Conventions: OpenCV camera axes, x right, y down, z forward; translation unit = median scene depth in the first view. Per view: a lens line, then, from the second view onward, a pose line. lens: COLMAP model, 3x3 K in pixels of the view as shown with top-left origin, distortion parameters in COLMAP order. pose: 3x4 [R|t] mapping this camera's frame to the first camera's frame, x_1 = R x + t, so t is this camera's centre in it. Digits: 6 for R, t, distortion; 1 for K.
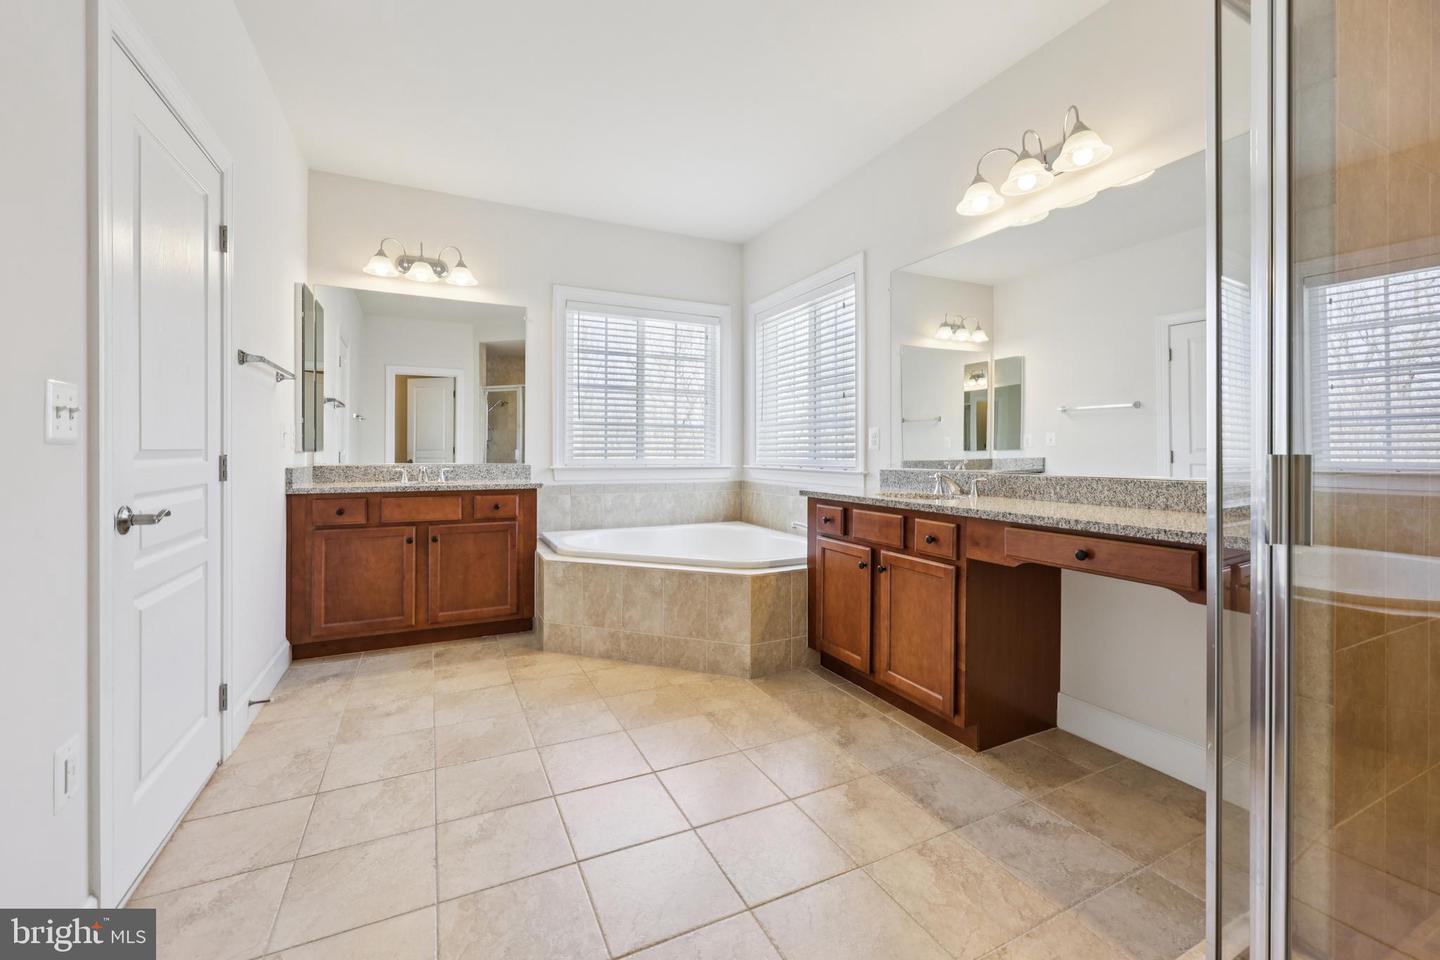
lens RADIAL K [[585.0, 0, 724.2], [0, 585.0, 464.6], [0, 0, 1]] dist [0.000483, 0.000530]
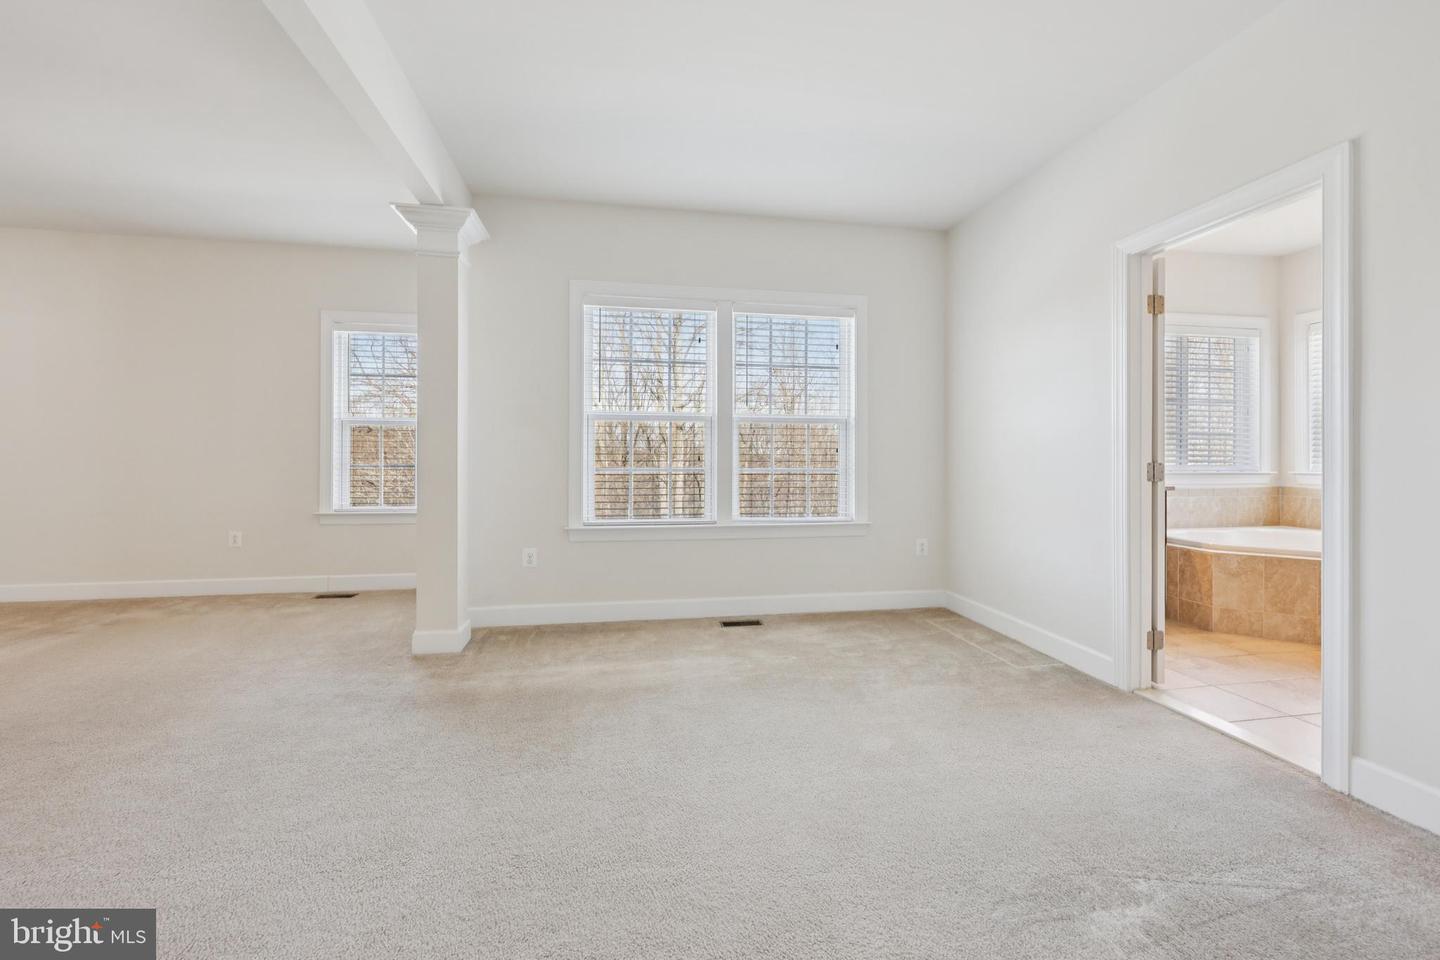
lens RADIAL K [[585.0, 0, 724.2], [0, 585.0, 464.6], [0, 0, 1]] dist [0.000483, 0.000530]
pose [[0.959589, -0.000722, -0.281405, -0.981284], [-0.002105, 0.999950, -0.009743, 0.002167], [0.281398, 0.009942, 0.959540, -0.414737]]
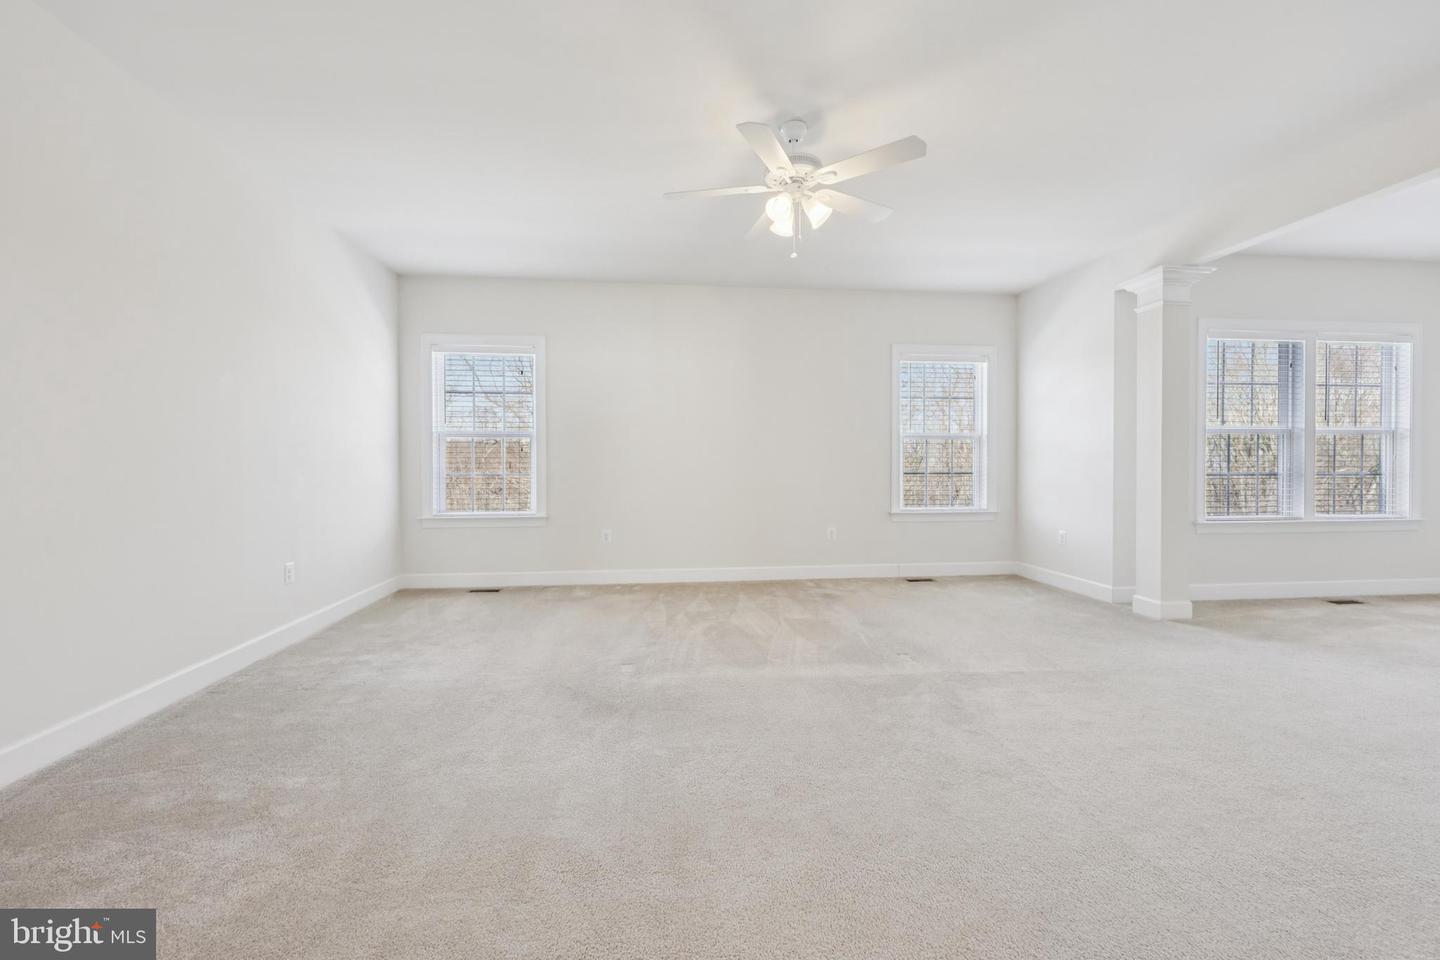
lens RADIAL K [[554.6, 0, 720.0], [0, 554.6, 480.0], [0, 0, 1]] dist [0.000110, 0.000048]
pose [[0.940921, -0.001786, -0.338621, -2.357021], [0.003583, 0.999983, 0.004682, 0.003690], [0.338607, -0.005618, 0.940911, -1.095225]]
